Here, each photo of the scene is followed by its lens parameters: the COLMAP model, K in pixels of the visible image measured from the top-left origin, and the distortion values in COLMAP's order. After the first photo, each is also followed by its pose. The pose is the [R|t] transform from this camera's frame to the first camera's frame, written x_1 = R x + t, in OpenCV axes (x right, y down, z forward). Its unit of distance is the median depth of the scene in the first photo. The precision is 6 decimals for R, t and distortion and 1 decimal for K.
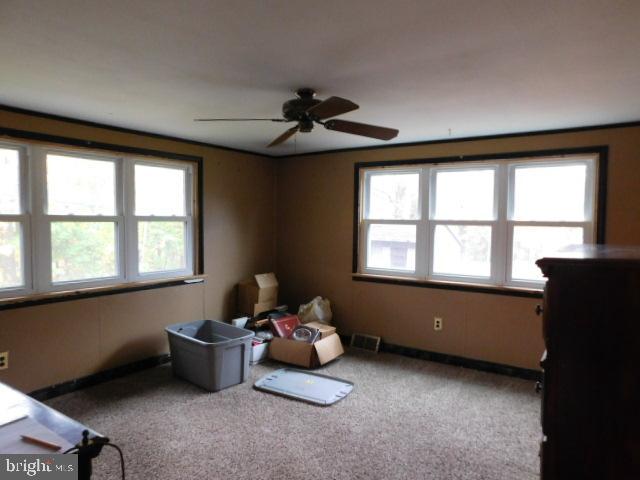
lens RADIAL K [[427.4, 0, 320.1], [0, 427.4, 240.8], [0, 0, 1]] dist [-0.041800, 0.000748]
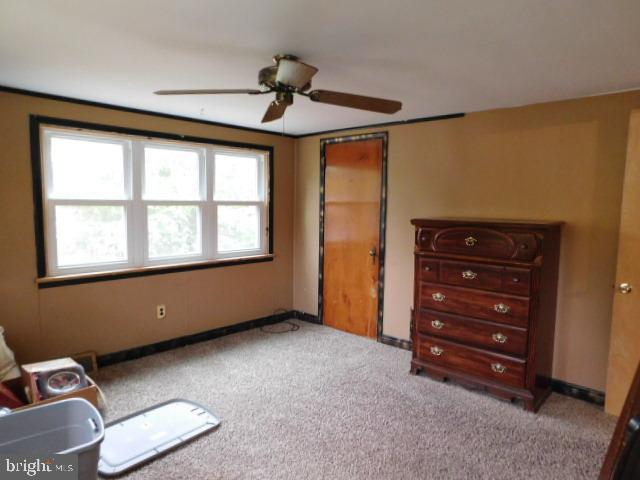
lens RADIAL K [[427.4, 0, 318.6], [0, 427.4, 238.9], [0, 0, 1]] dist [-0.041800, 0.000748]
pose [[0.137260, -0.097867, 0.985688, -0.581324], [0.031483, 0.995035, 0.094411, -0.040830], [-0.990035, 0.018073, 0.139660, 0.523907]]
